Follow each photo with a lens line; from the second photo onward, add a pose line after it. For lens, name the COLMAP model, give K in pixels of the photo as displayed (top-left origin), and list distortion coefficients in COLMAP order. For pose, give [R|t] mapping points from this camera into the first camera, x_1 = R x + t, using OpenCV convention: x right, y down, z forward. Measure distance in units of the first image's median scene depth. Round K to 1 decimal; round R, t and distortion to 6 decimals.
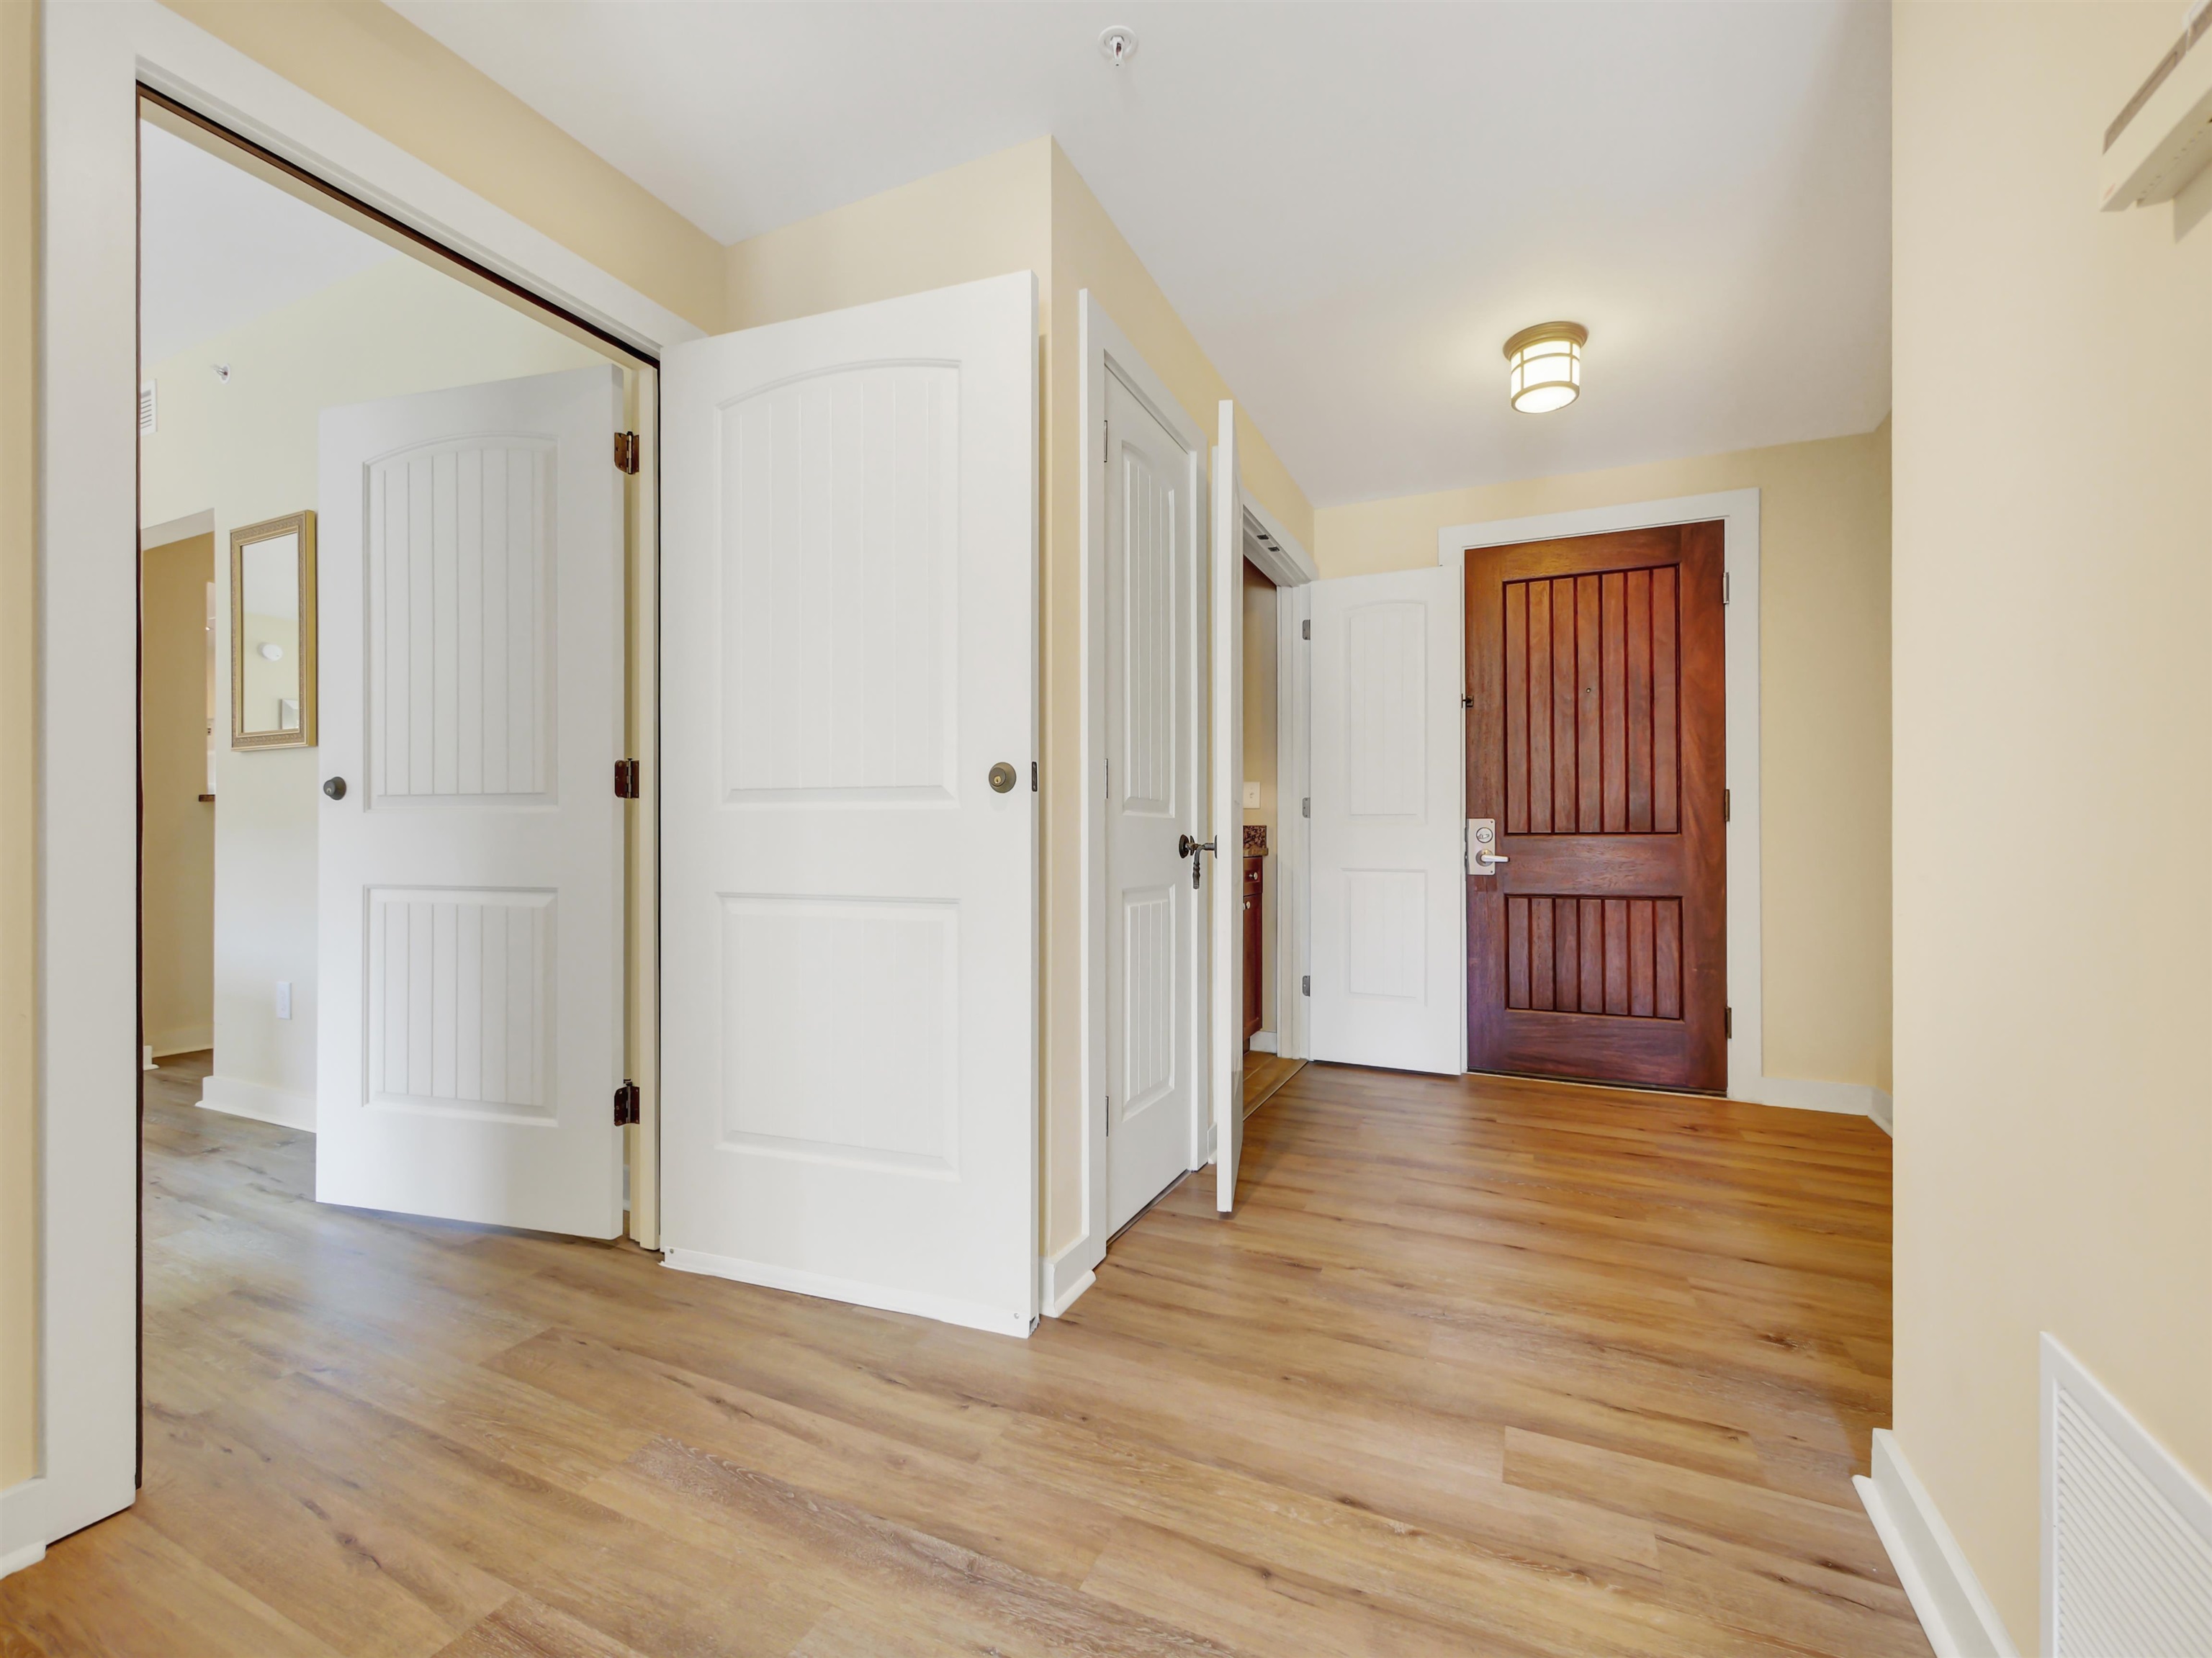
lens RADIAL K [[942.6, 0, 1085.6], [0, 942.6, 838.1], [0, 0, 1]] dist [-0.002866, -0.001058]
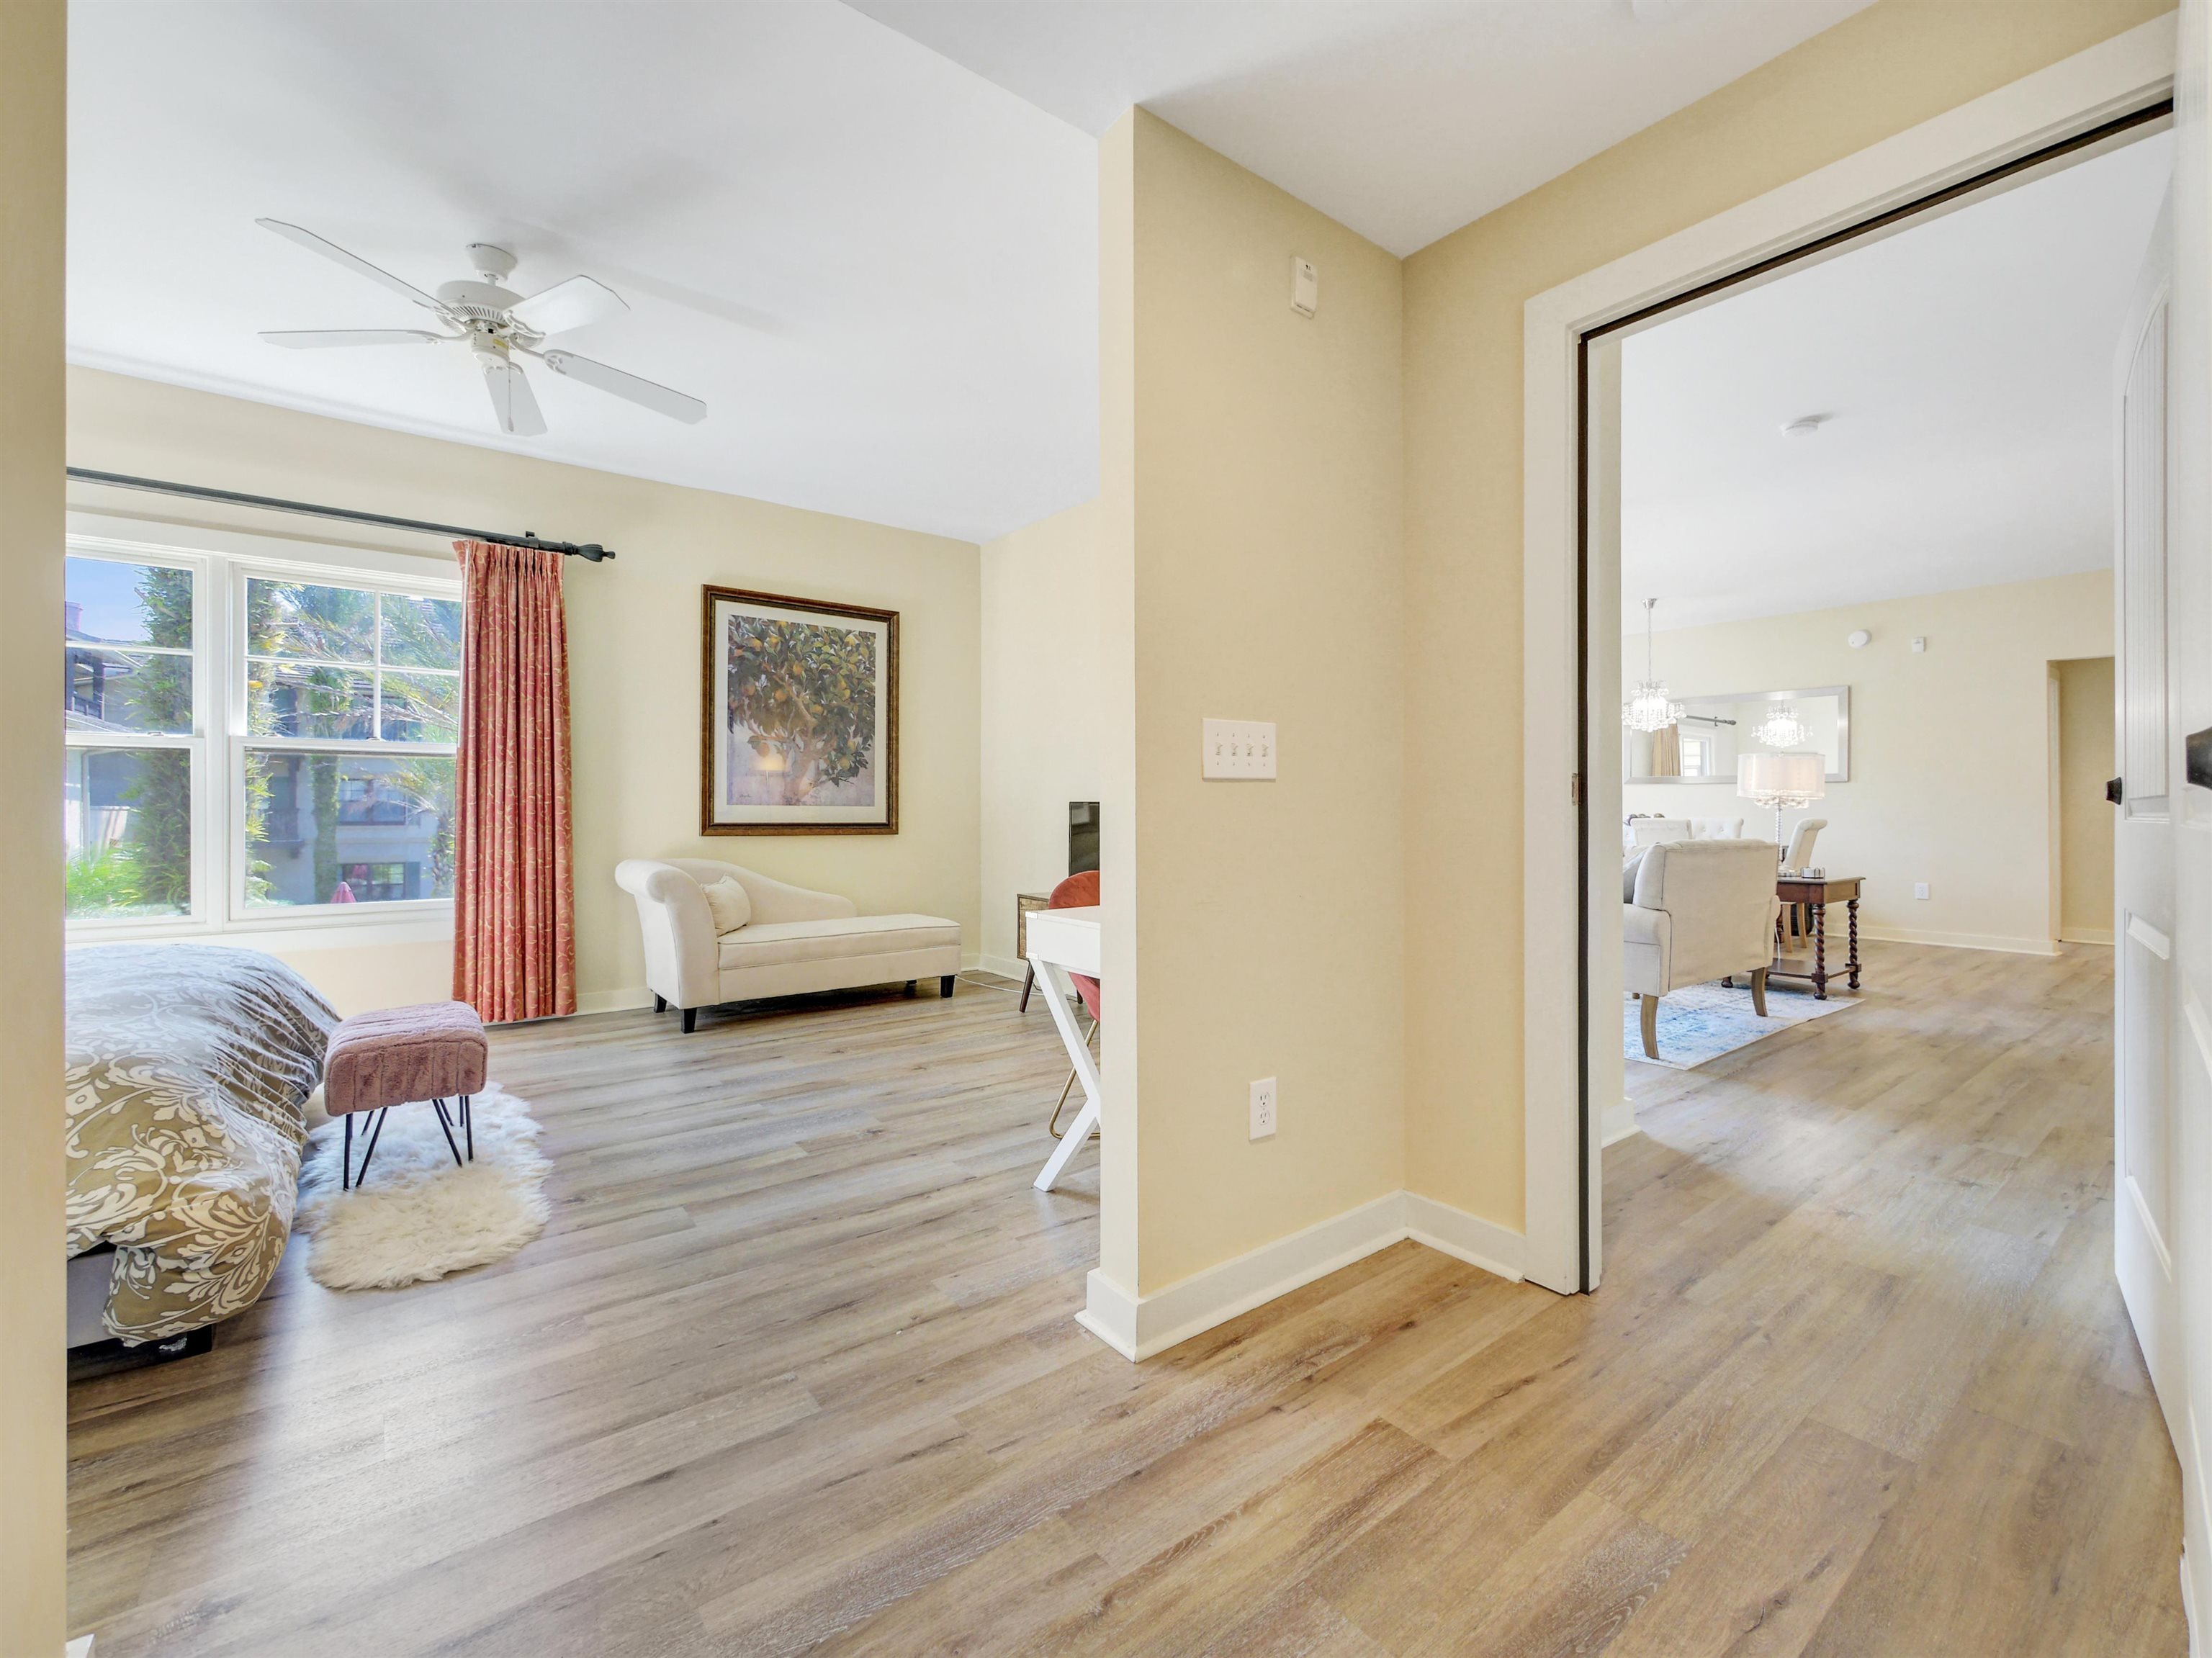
lens RADIAL K [[942.6, 0, 1114.1], [0, 942.6, 807.0], [0, 0, 1]] dist [-0.002866, -0.001058]
pose [[-0.445866, -0.007707, -0.895066, 0.233856], [0.001983, 0.999952, -0.009598, -0.019749], [0.895097, -0.006055, -0.445830, 0.368776]]
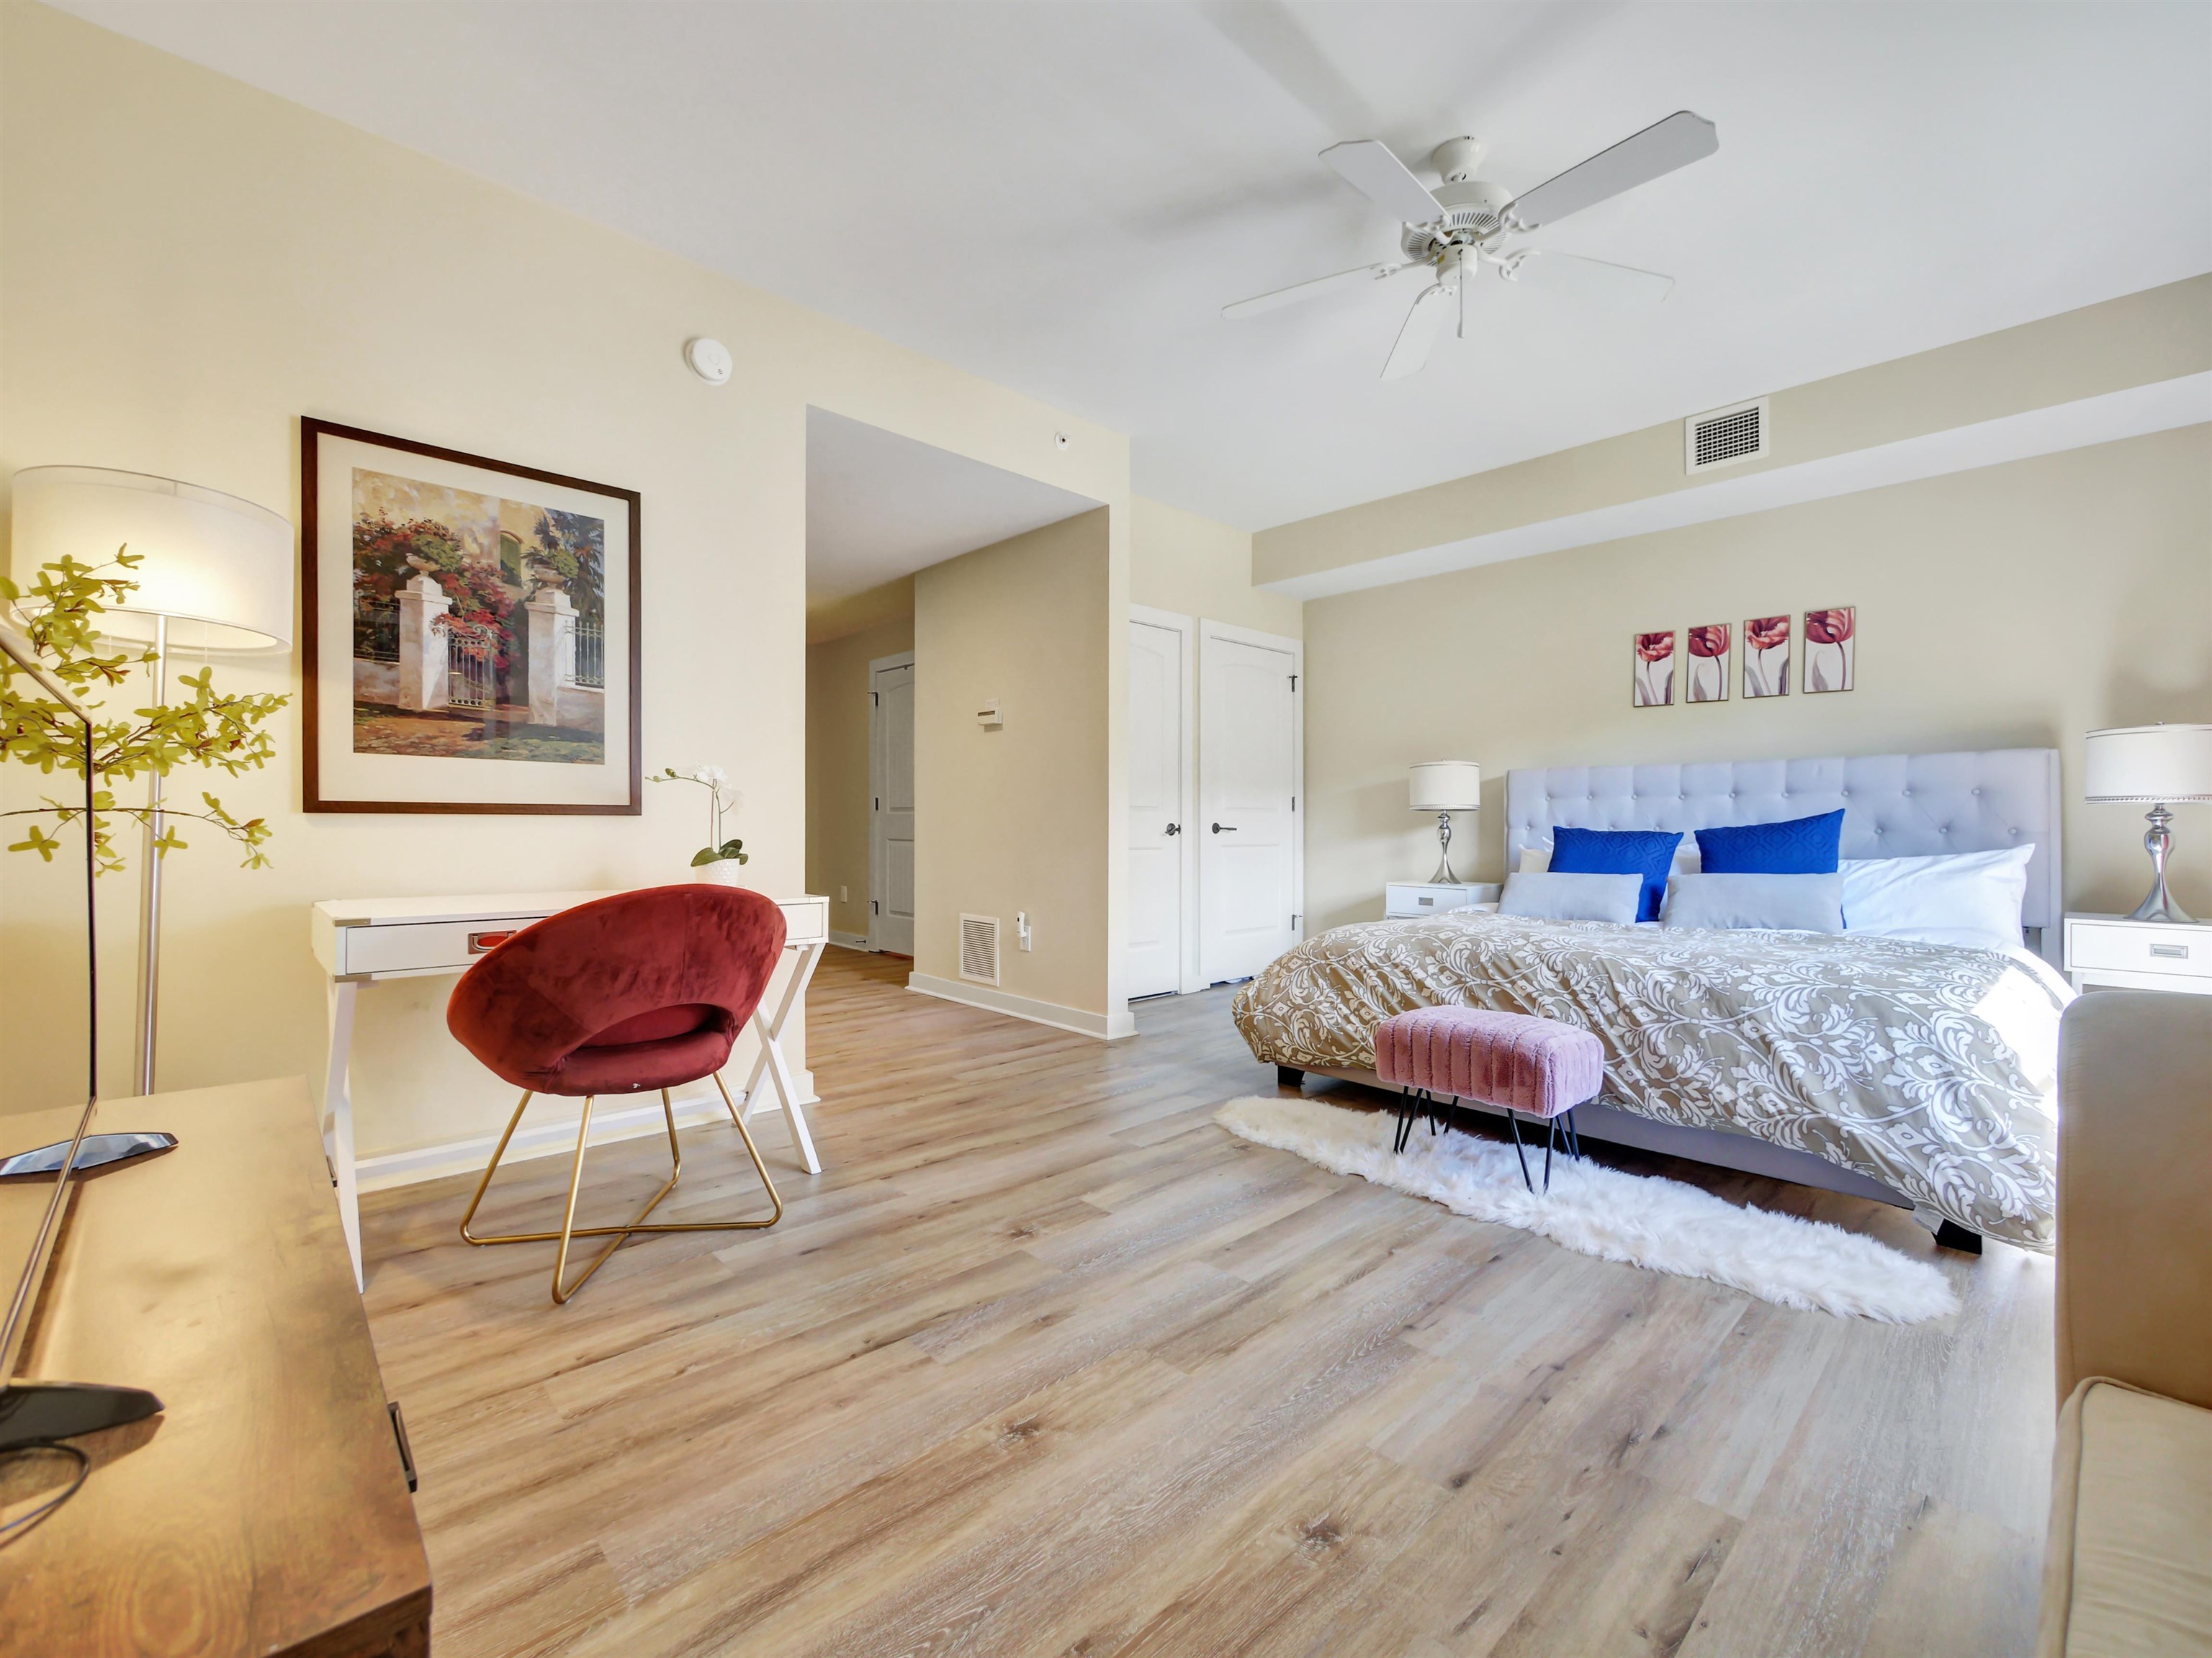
lens RADIAL K [[942.6, 0, 1125.5], [0, 942.6, 828.0], [0, 0, 1]] dist [-0.002866, -0.001058]
pose [[0.344191, -0.003416, 0.938894, -0.959820], [-0.011611, 0.999901, 0.007894, -0.008103], [-0.938828, -0.013619, 0.344117, -0.458011]]
